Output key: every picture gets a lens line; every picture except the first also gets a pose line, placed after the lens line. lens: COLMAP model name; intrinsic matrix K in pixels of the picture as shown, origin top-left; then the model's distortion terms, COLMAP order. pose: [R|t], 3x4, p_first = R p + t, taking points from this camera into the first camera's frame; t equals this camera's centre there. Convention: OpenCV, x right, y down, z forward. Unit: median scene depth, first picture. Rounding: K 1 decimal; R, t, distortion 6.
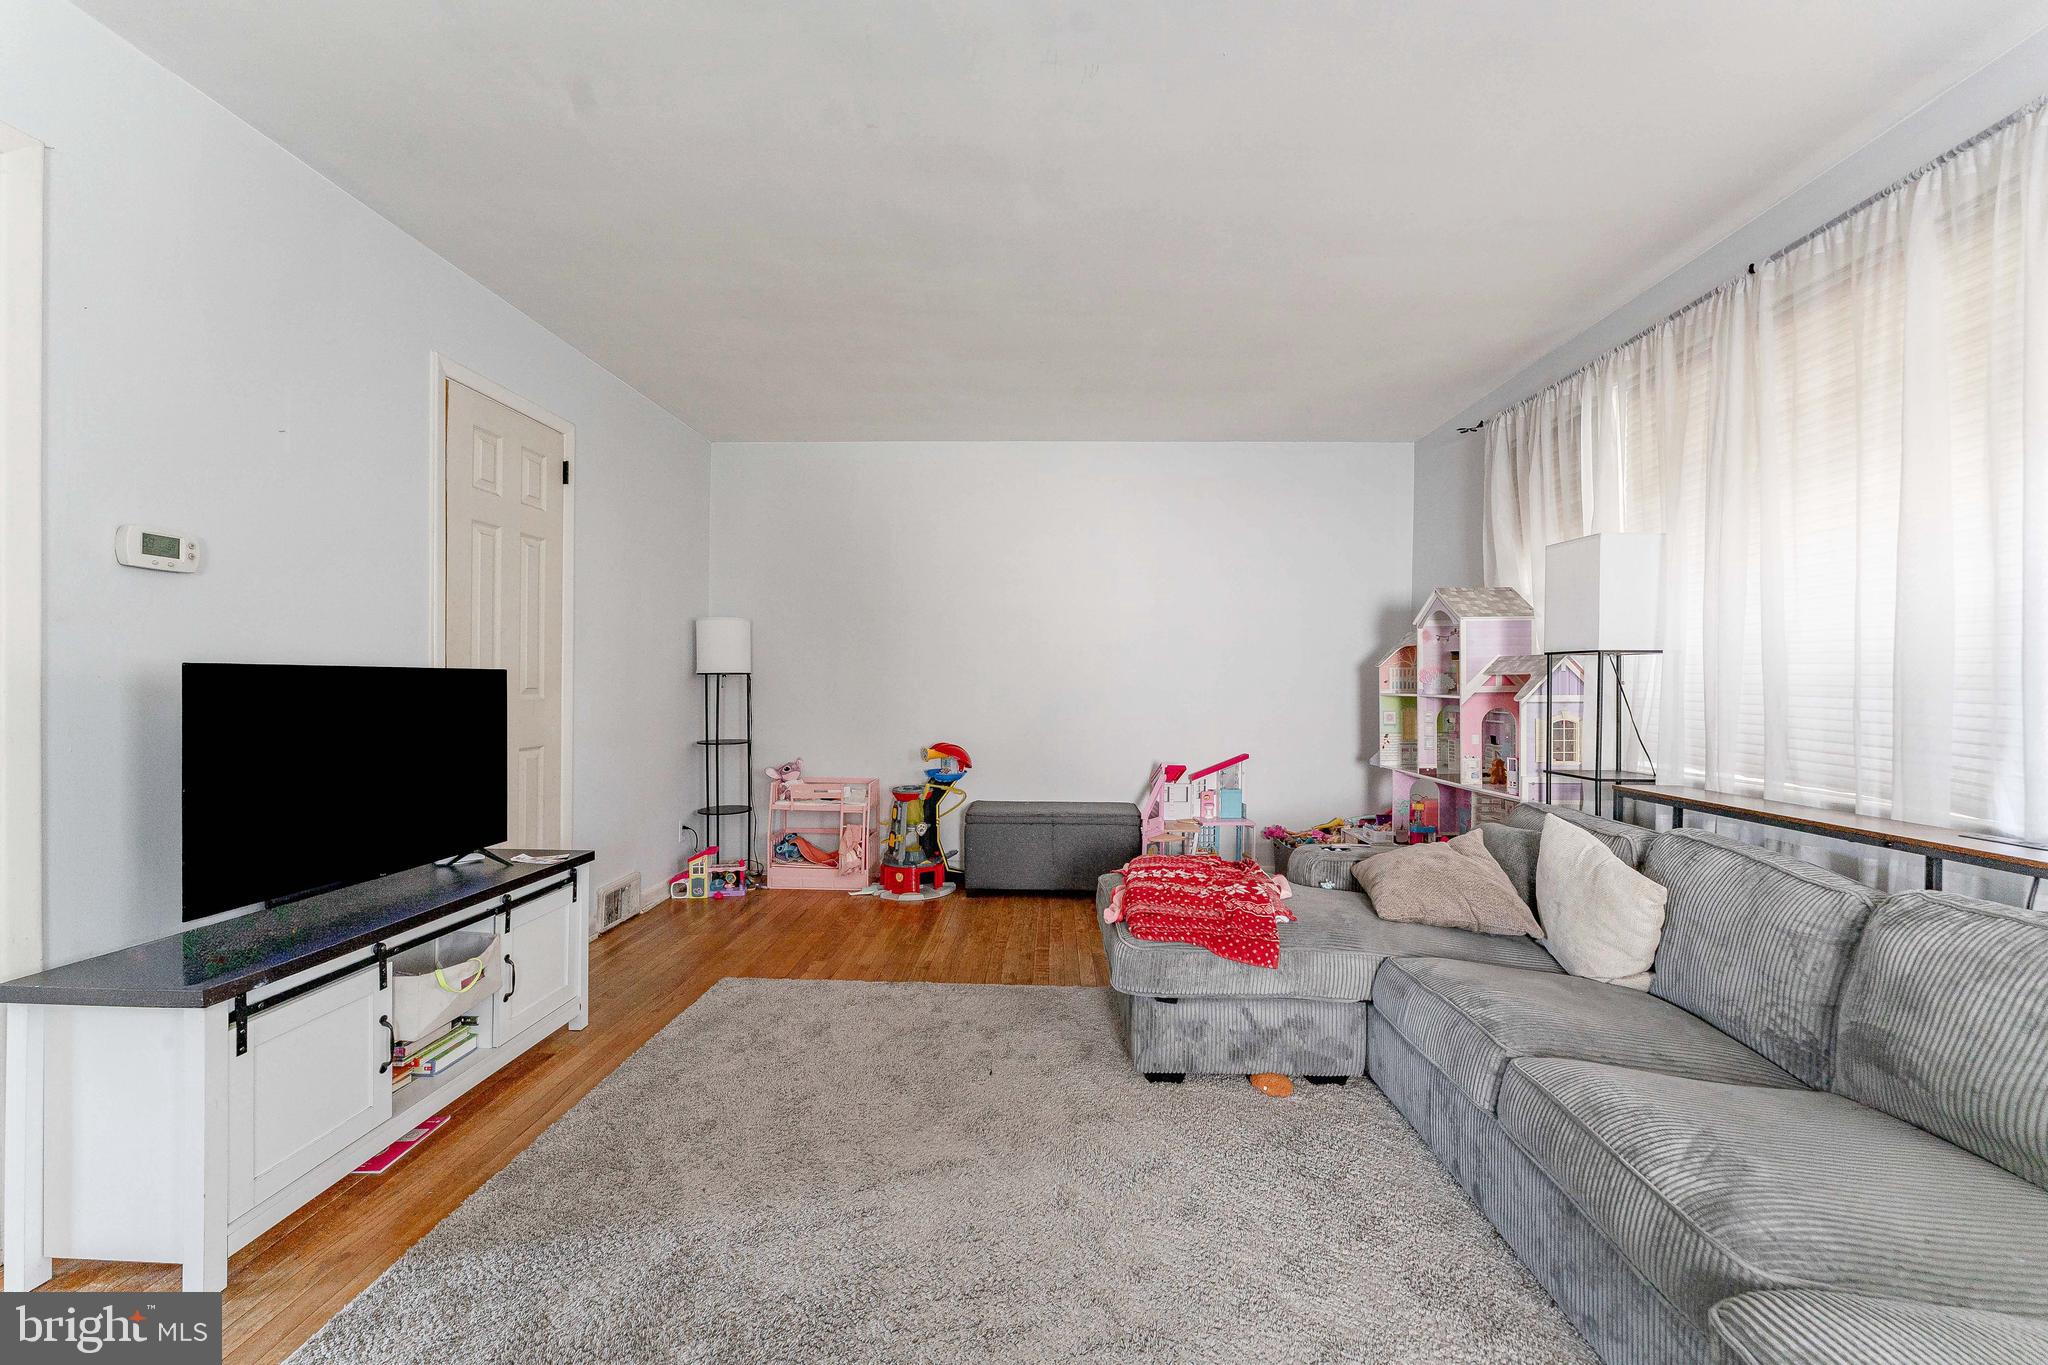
lens RADIAL K [[861.5, 0, 1024.3], [0, 861.5, 686.4], [0, 0, 1]] dist [-0.000476, -0.000113]
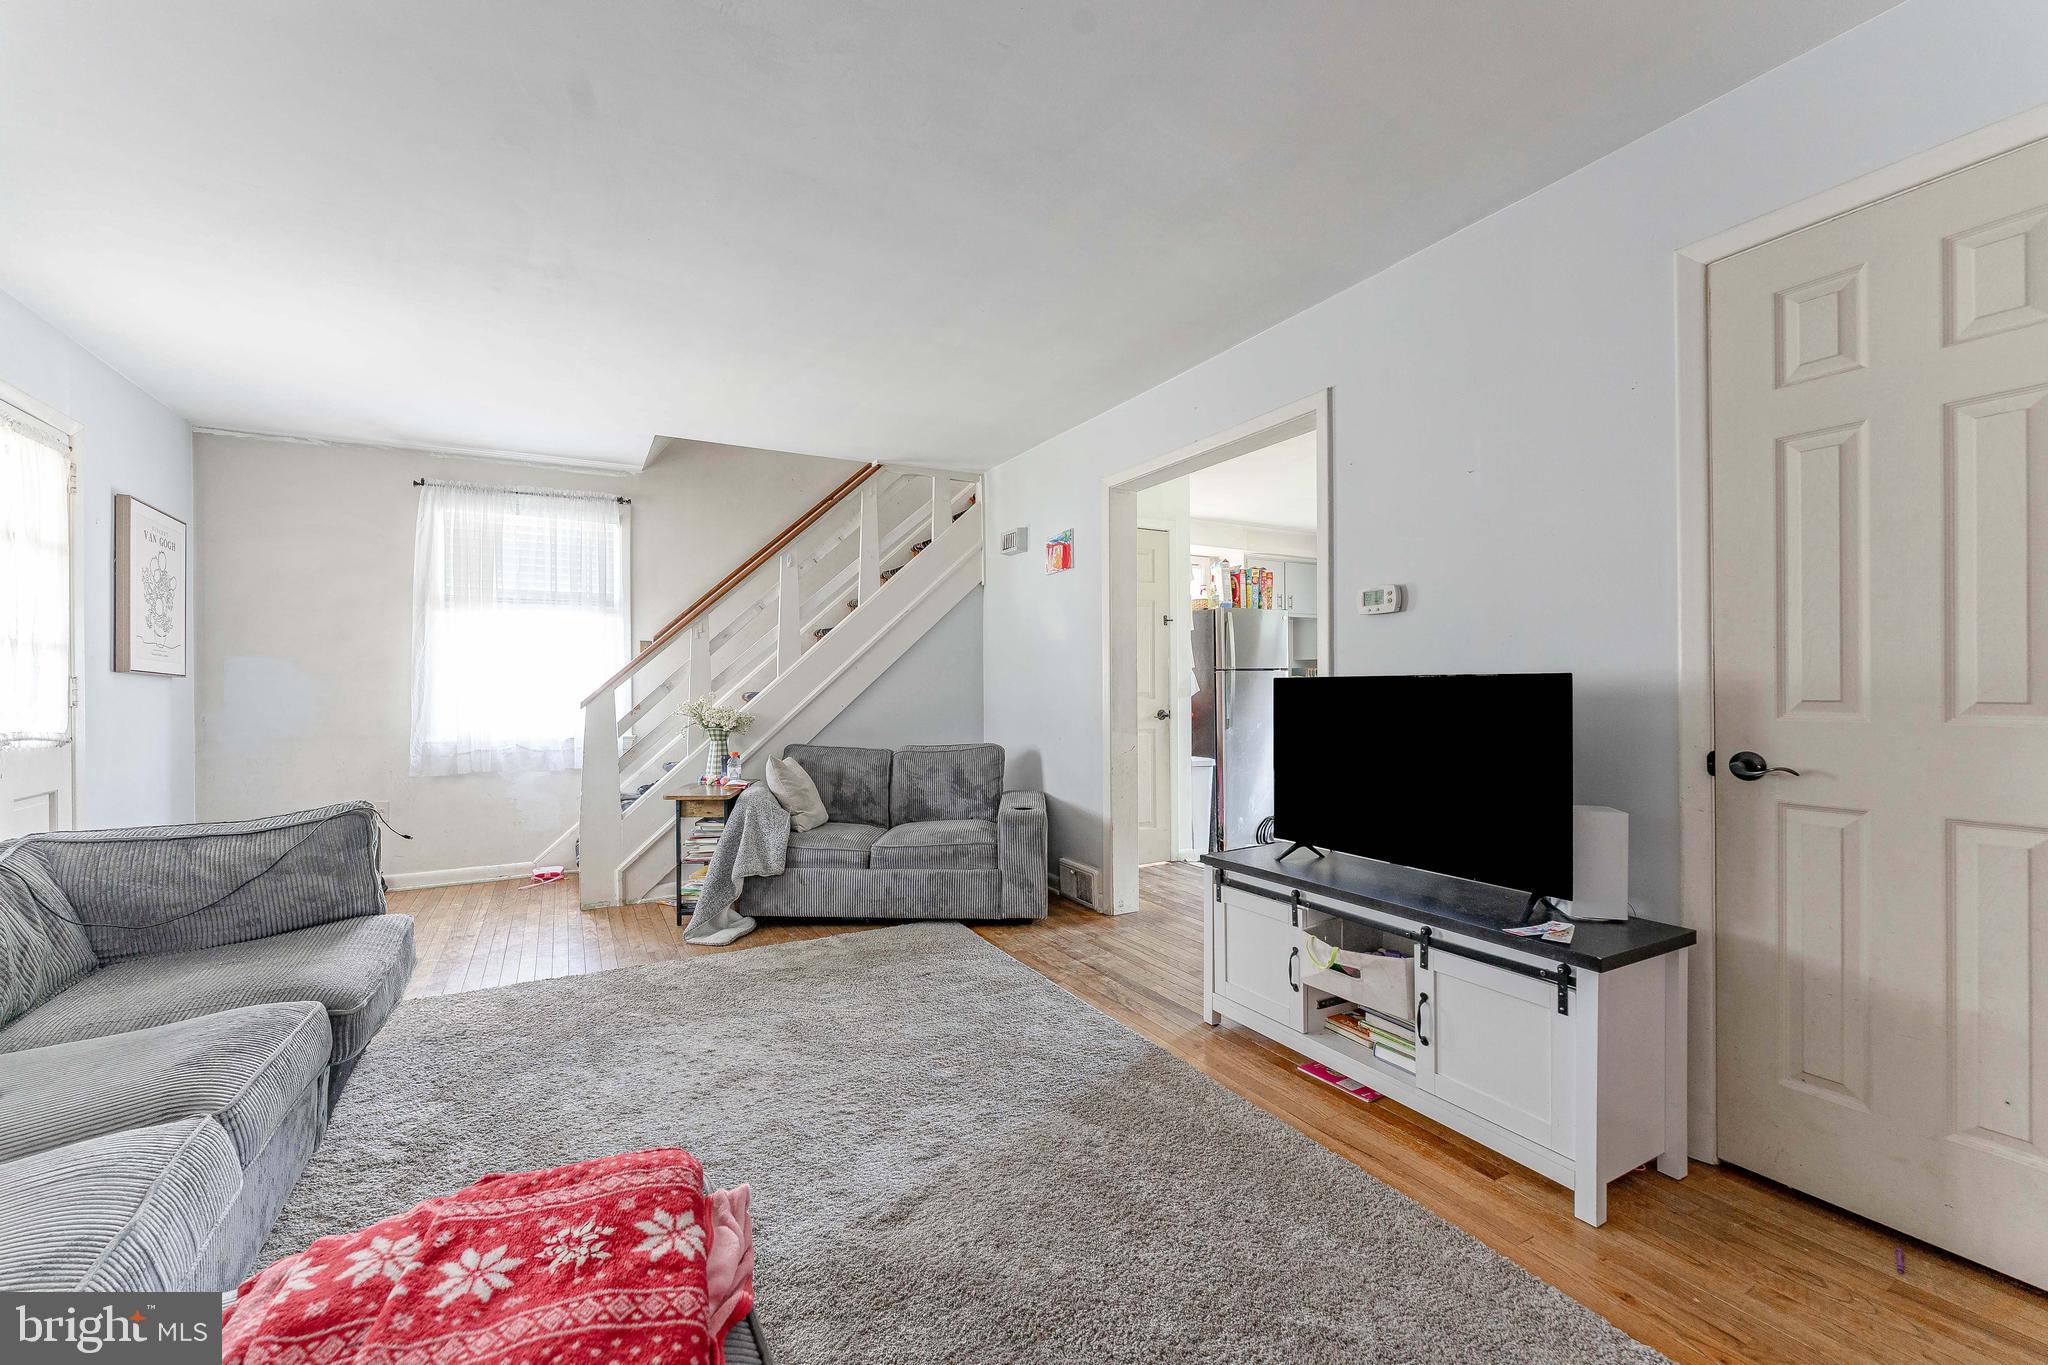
lens RADIAL K [[838.8, 0, 1024.0], [0, 838.8, 682.5], [0, 0, 1]] dist [0.001658, -0.000039]
pose [[-0.859940, -0.004756, -0.510374, 0.183888], [-0.004927, 0.999987, -0.001017, -0.008489], [0.510372, 0.001640, -0.859952, 1.372276]]
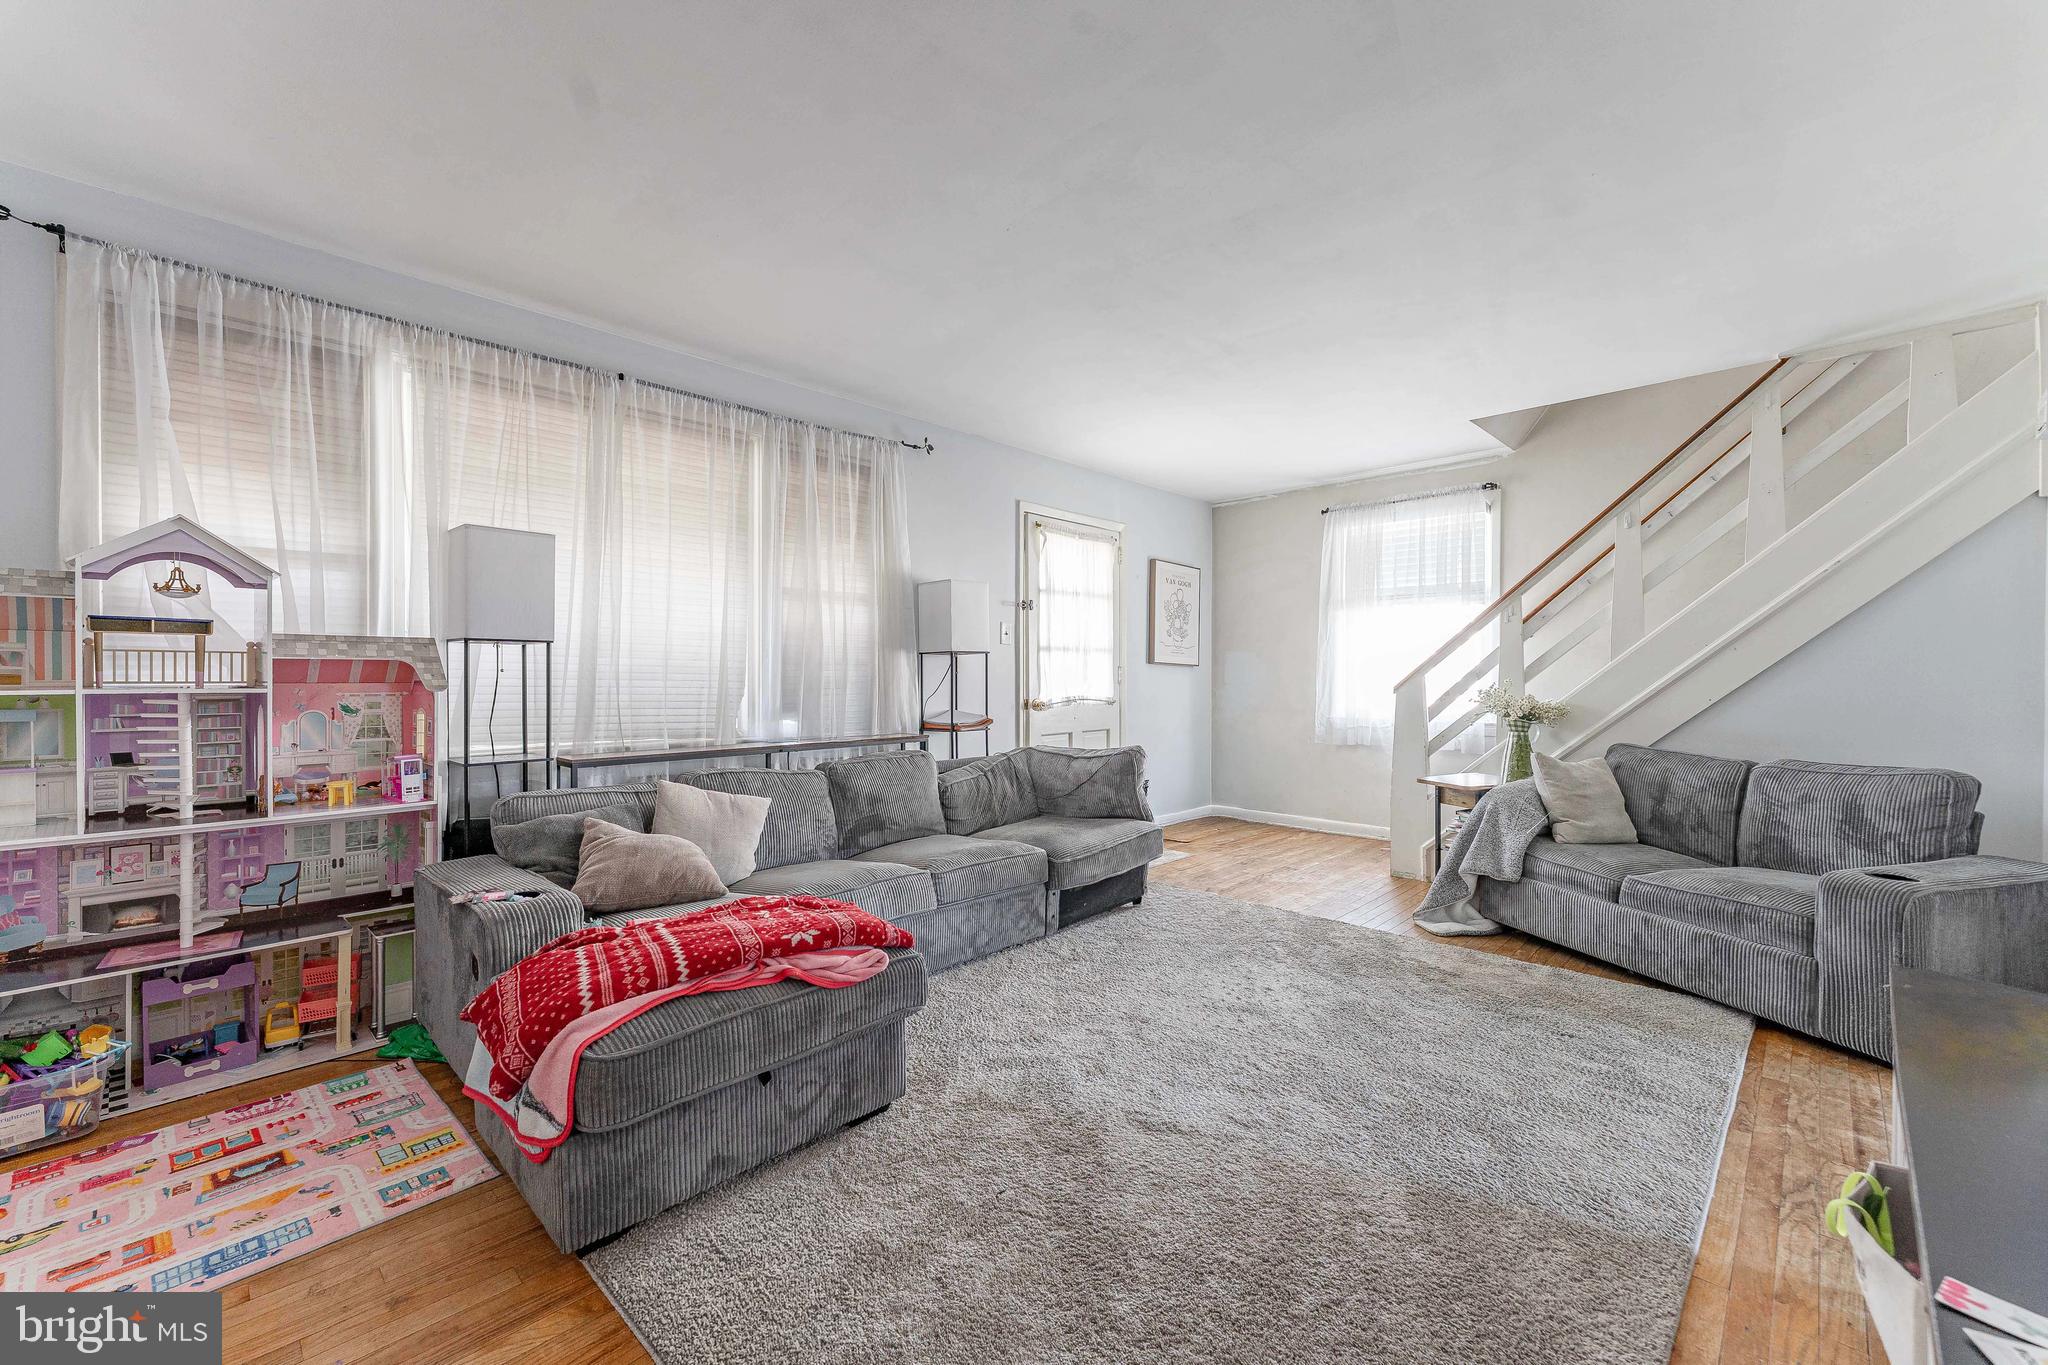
lens RADIAL K [[818.9, 0, 983.0], [0, 818.9, 675.5], [0, 0, 1]] dist [0.000126, 0.000016]
pose [[-0.719751, -0.008000, 0.694186, -0.417759], [-0.000722, 0.999942, 0.010776, -0.010392], [-0.694232, 0.007255, -0.719715, 1.396774]]
